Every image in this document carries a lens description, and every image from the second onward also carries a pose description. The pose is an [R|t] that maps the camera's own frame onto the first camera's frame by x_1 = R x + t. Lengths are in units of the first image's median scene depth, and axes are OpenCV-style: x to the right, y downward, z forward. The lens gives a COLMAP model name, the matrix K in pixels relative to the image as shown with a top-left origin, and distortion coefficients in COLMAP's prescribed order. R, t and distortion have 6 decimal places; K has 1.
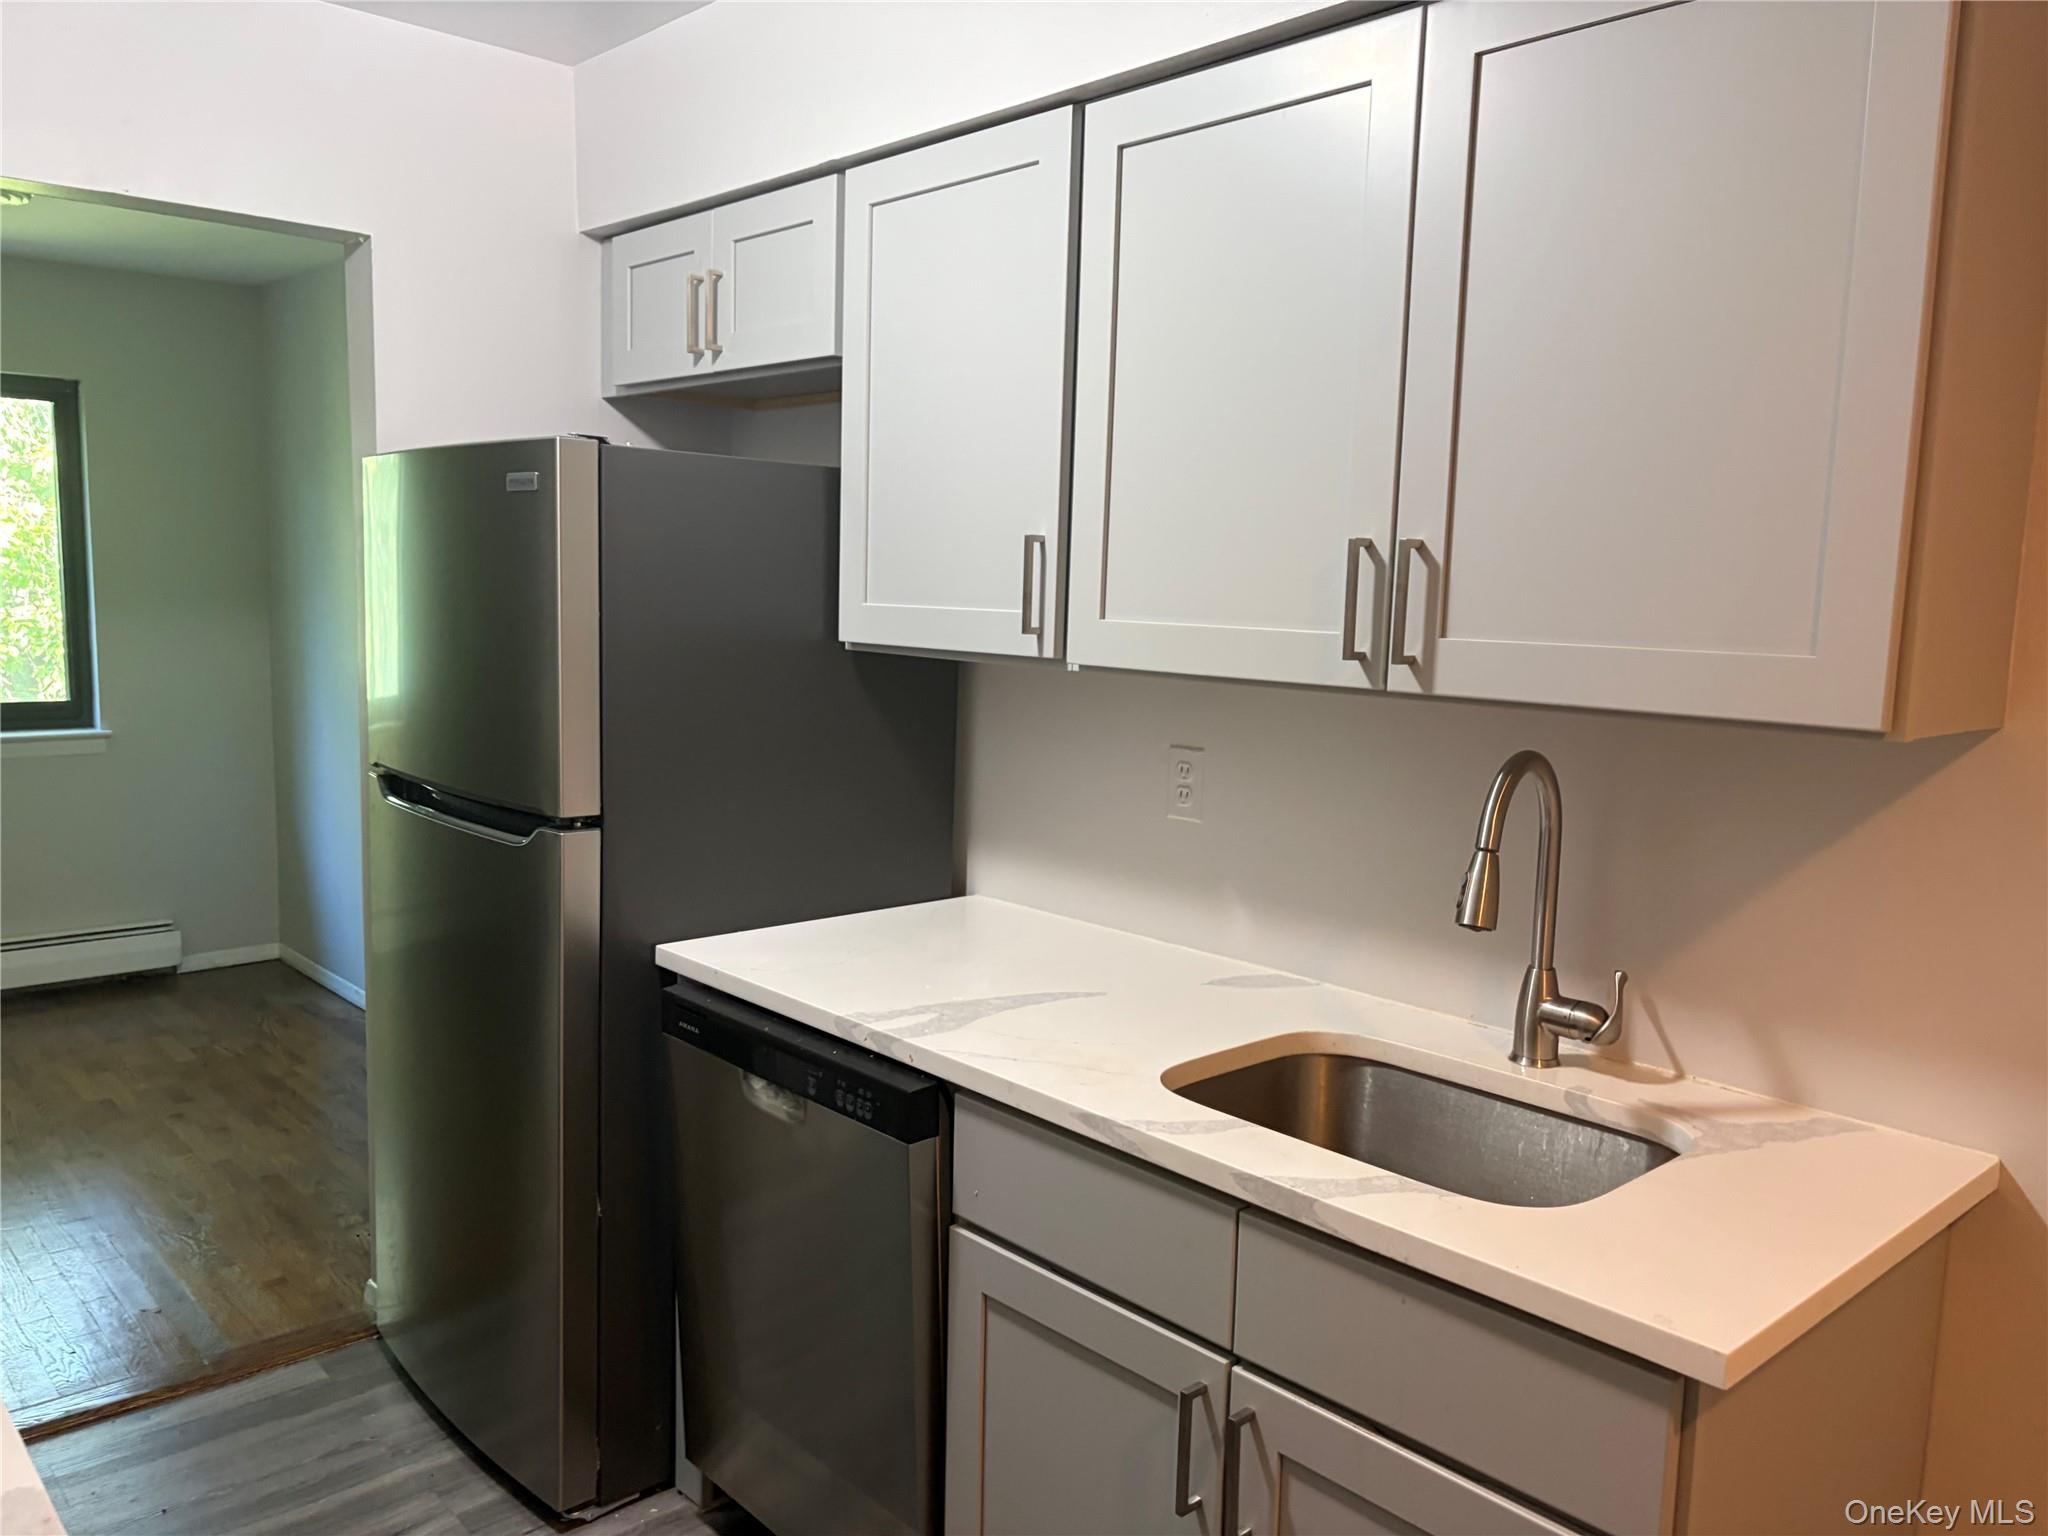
lens RADIAL K [[1574.0, 0, 1050.0], [0, 1574.0, 763.0], [0, 0, 1]] dist [0.007879, 0.005529]
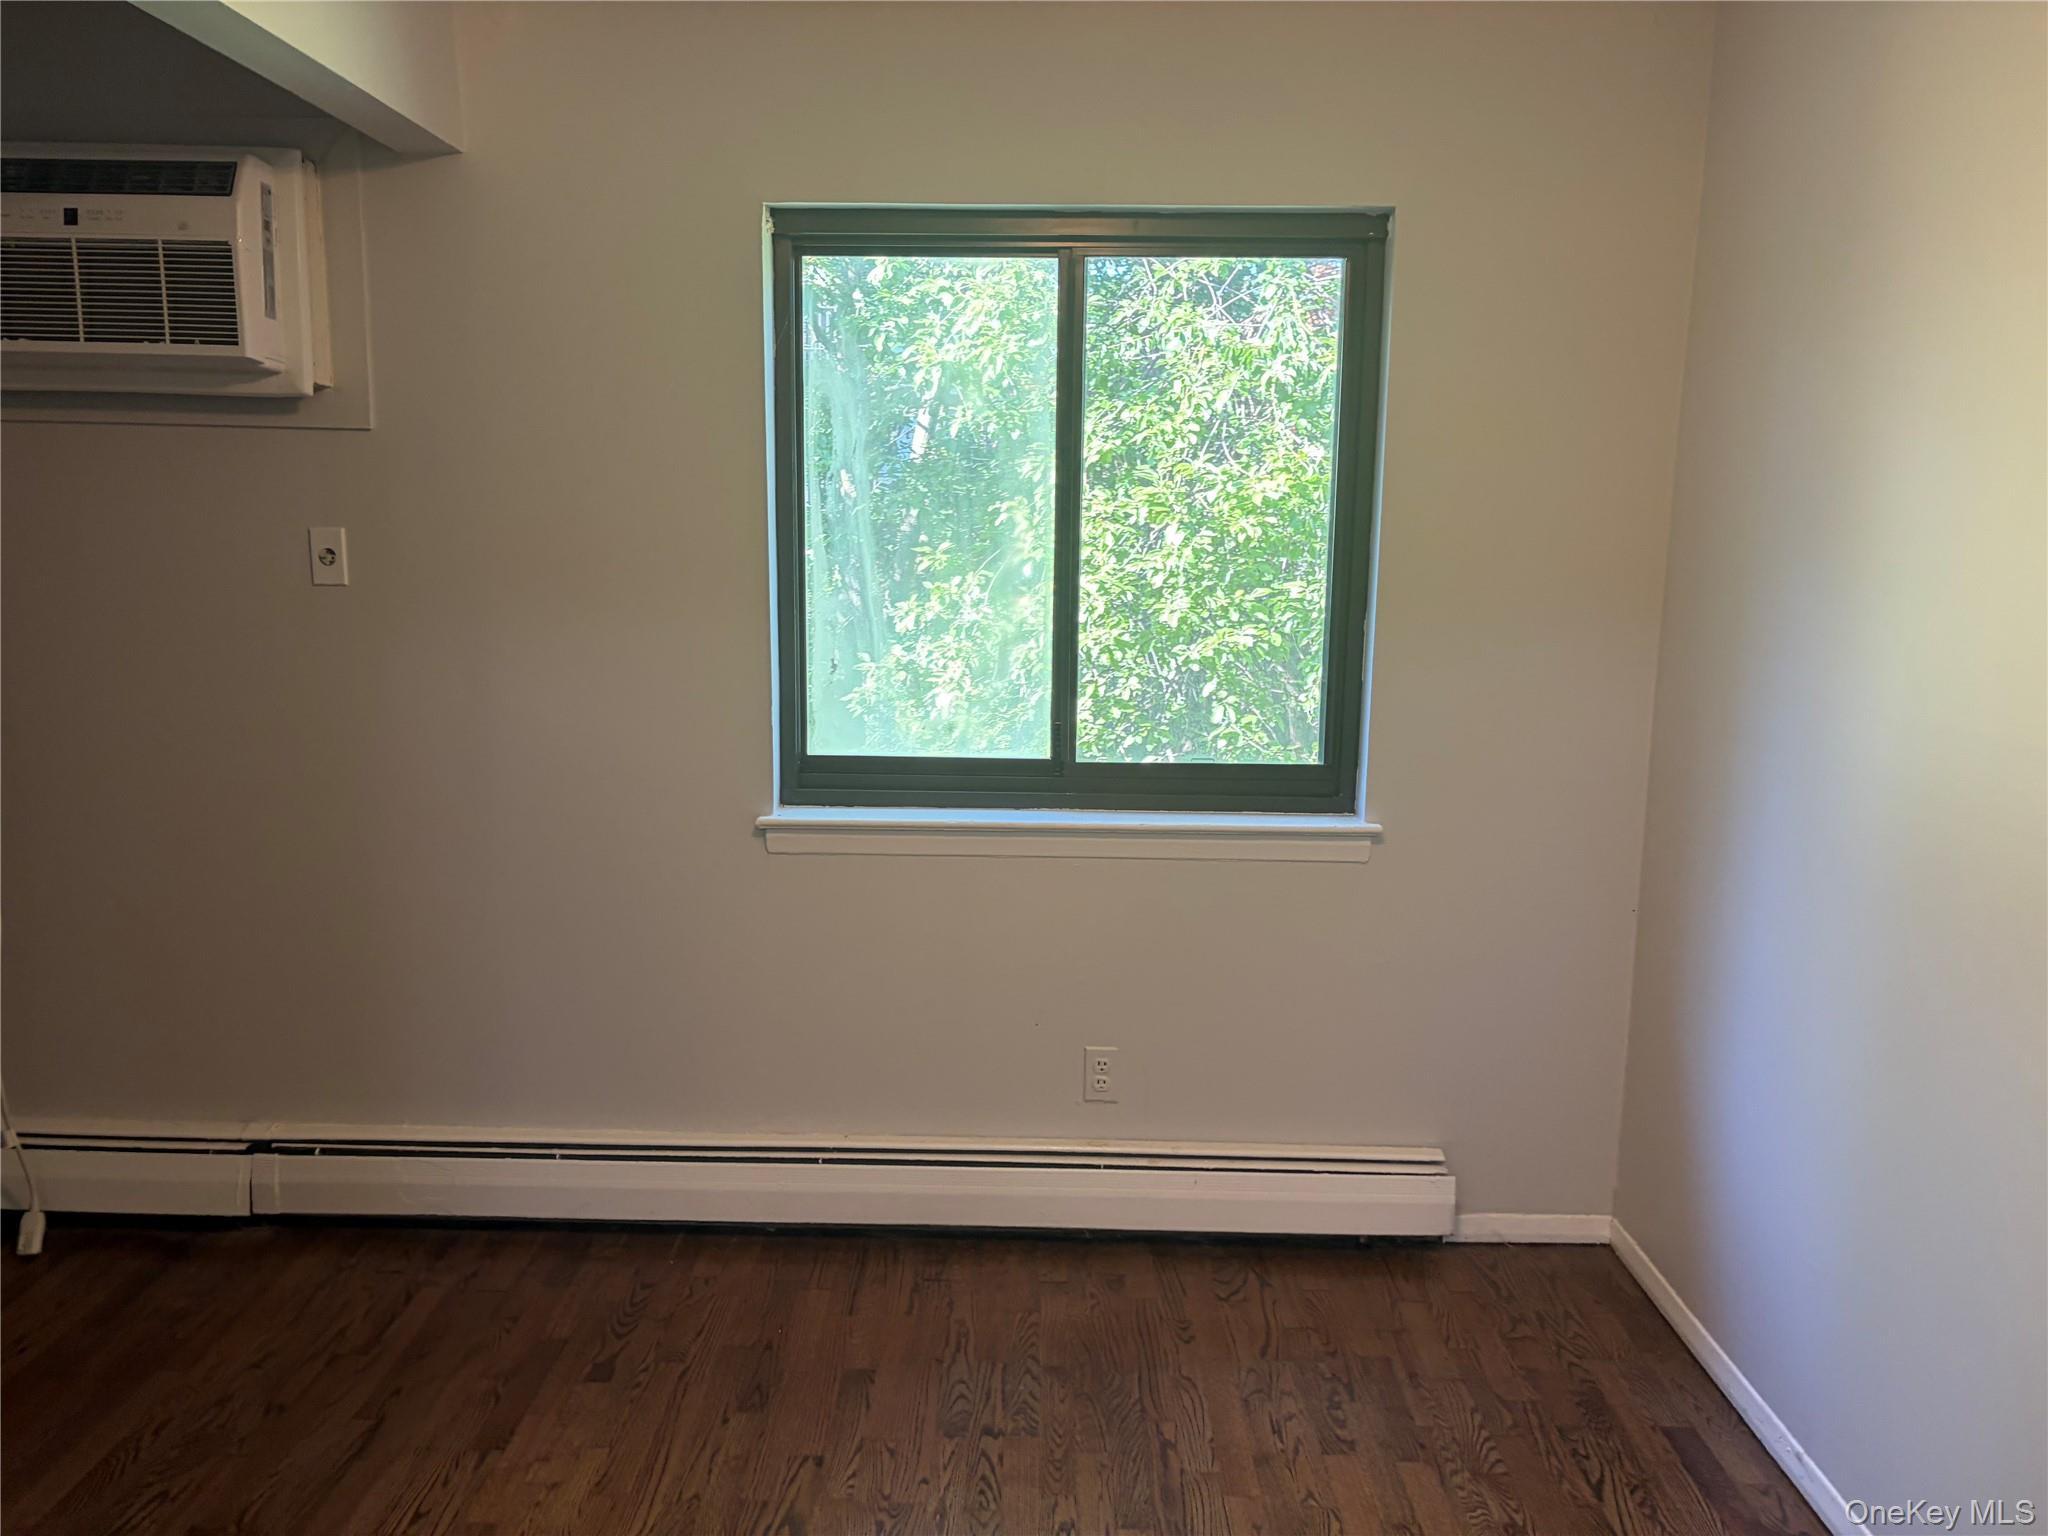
lens RADIAL K [[1574.0, 0, 1050.0], [0, 1574.0, 763.0], [0, 0, 1]] dist [0.007879, 0.005529]
pose [[0.739353, 0.096711, -0.666336, -0.288052], [-0.080823, 0.995223, 0.054765, -0.057977], [0.668449, 0.013365, 0.743638, 0.468319]]
